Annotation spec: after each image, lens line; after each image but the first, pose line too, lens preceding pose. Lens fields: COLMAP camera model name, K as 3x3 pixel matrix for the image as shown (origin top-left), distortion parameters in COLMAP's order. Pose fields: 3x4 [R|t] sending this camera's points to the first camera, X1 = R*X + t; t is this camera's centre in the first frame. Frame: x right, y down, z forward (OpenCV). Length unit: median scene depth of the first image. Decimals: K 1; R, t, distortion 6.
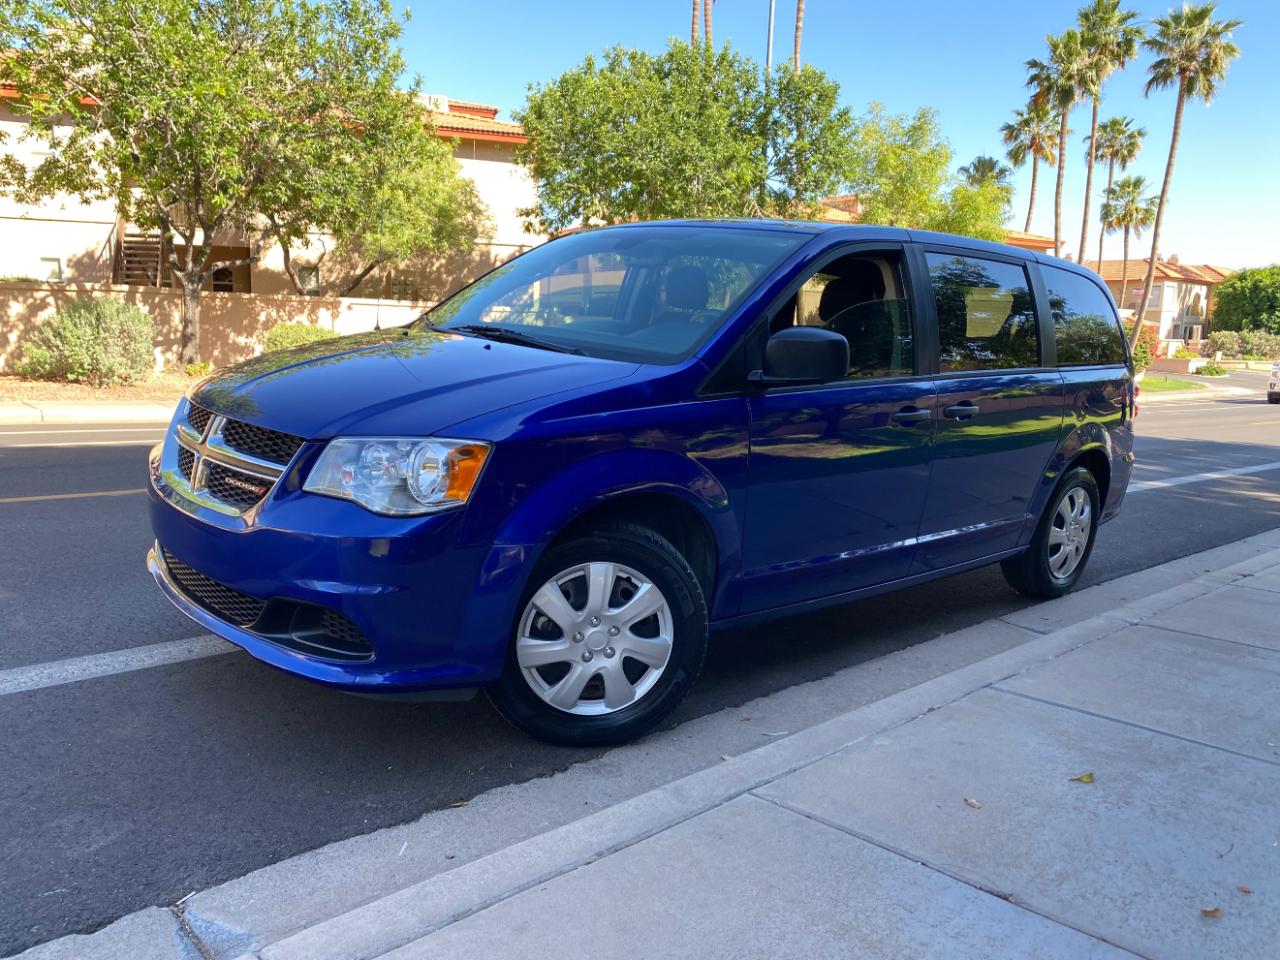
lens RADIAL K [[972.8, 0, 645.2], [0, 972.8, 479.7], [0, 0, 1]] dist [0.016120, -0.006636]
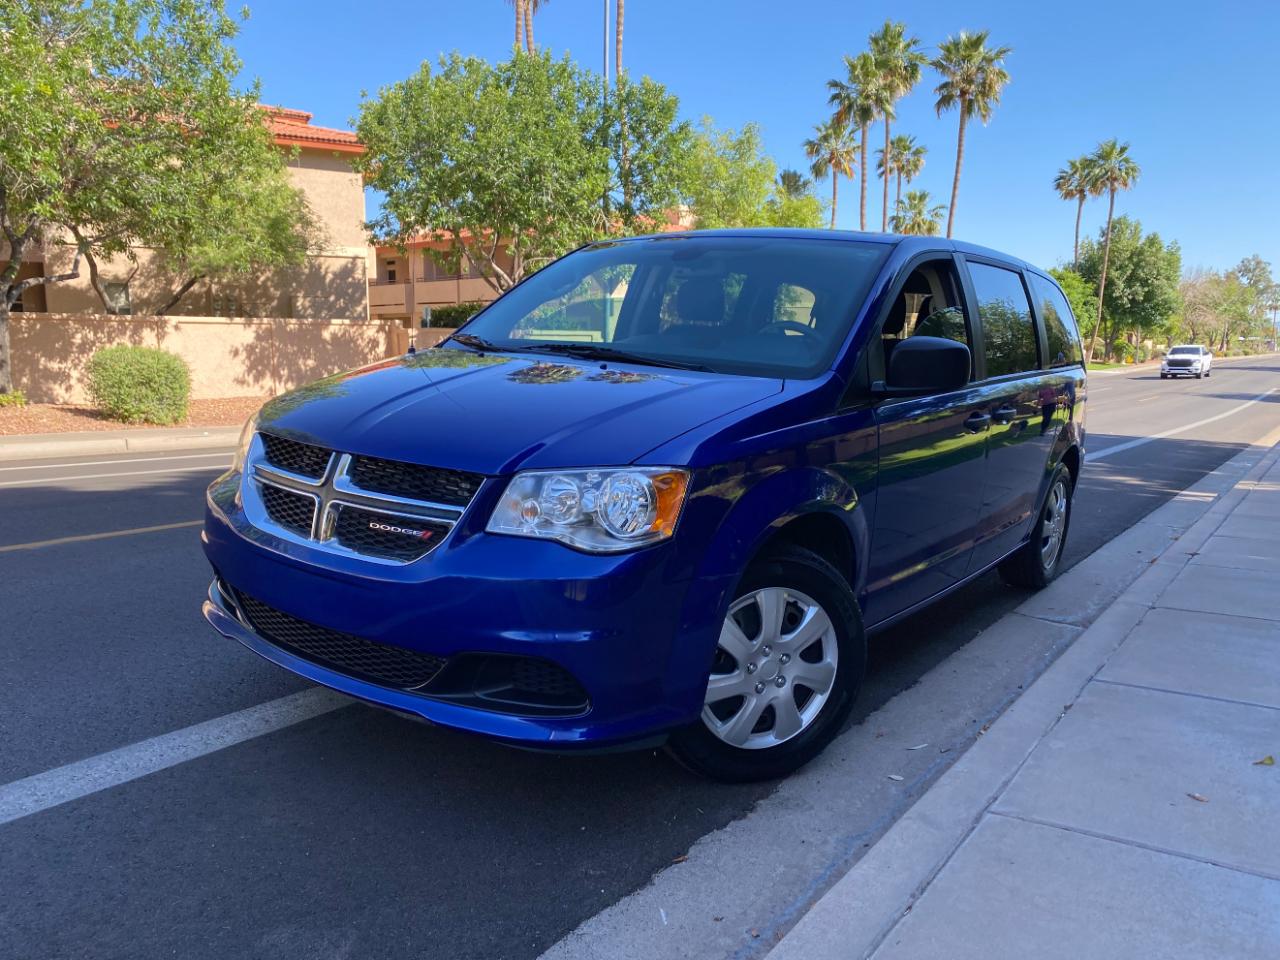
lens RADIAL K [[972.8, 0, 645.5], [0, 972.8, 482.2], [0, 0, 1]] dist [0.016120, -0.006636]
pose [[0.980634, -0.051966, 0.188828, -0.055852], [0.053488, 0.998564, -0.002968, -0.003687], [-0.188402, 0.013011, 0.982006, 0.013108]]
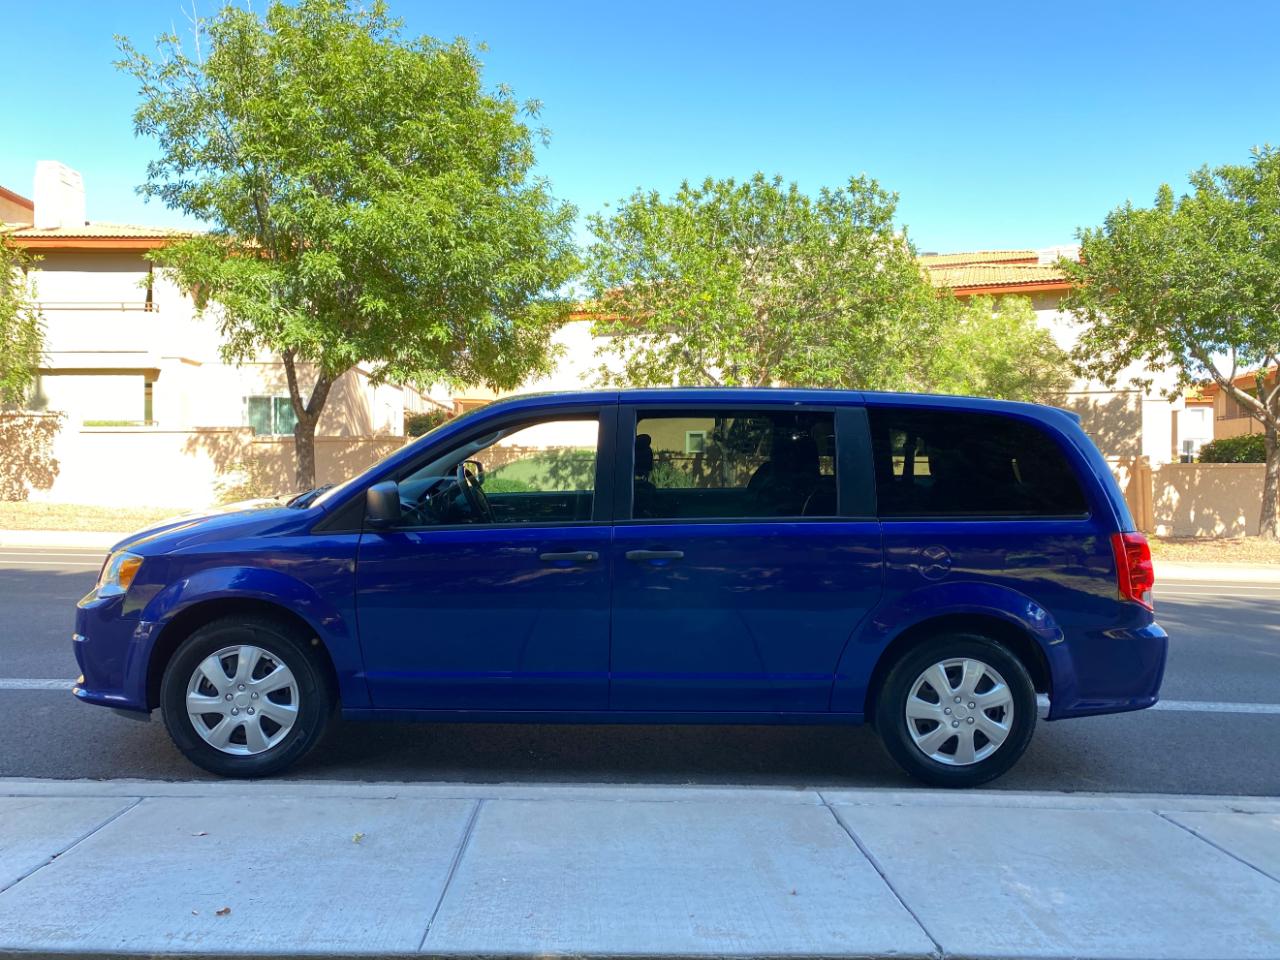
lens RADIAL K [[972.8, 0, 631.9], [0, 972.8, 477.8], [0, 0, 1]] dist [0.016120, -0.006636]
pose [[0.749069, -0.025379, -0.662006, 0.223086], [-0.080383, 0.988401, -0.128847, -0.003723], [0.657597, 0.149730, 0.738341, 0.042989]]
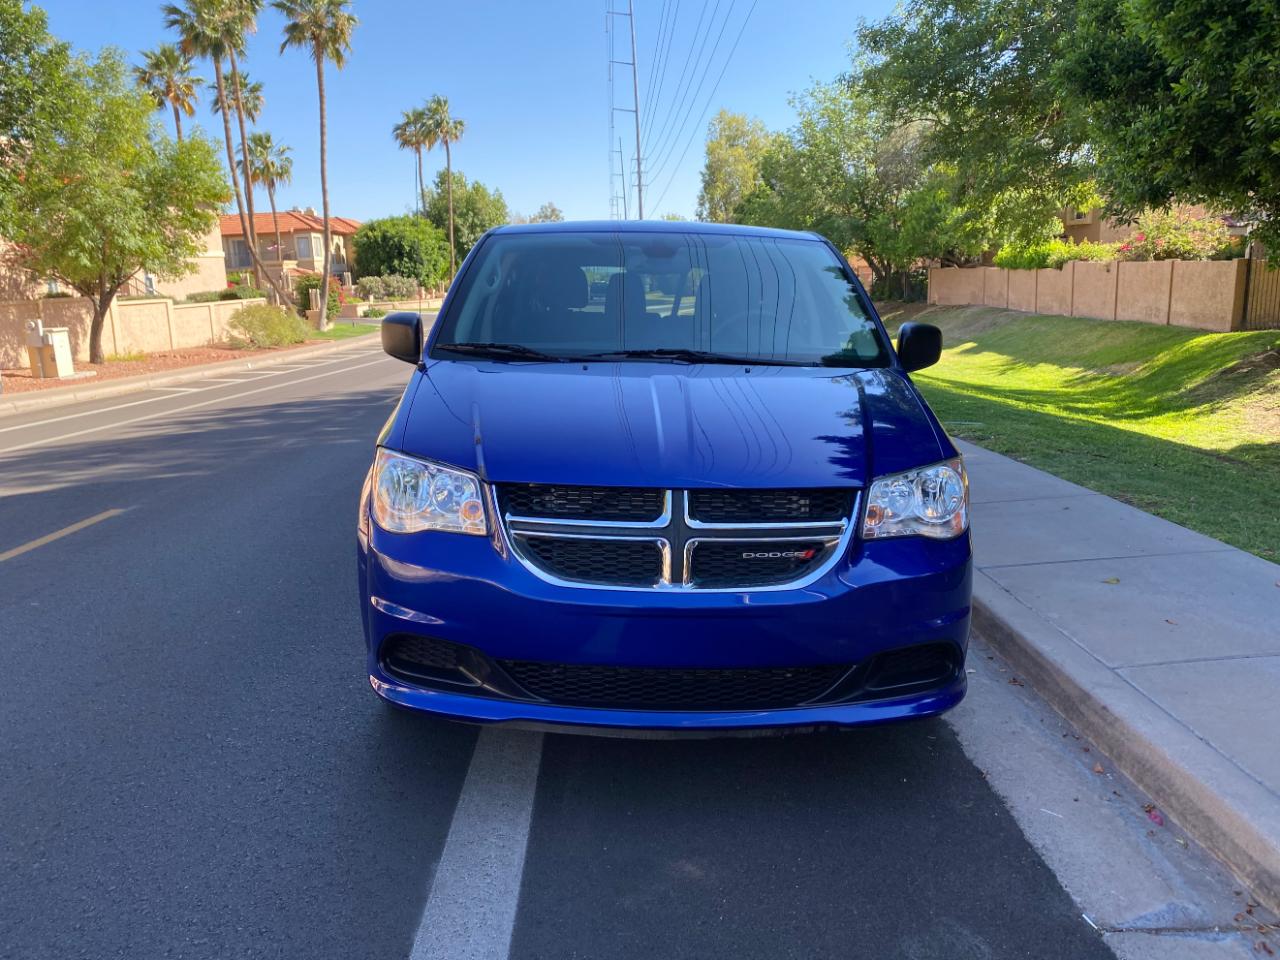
lens RADIAL K [[972.8, 0, 634.6], [0, 972.8, 470.4], [0, 0, 1]] dist [0.016120, -0.006636]
pose [[0.665918, -0.196492, 0.719684, -0.179272], [0.167349, 0.979450, 0.112568, -0.030943], [-0.727013, 0.045477, 0.685116, 0.074726]]
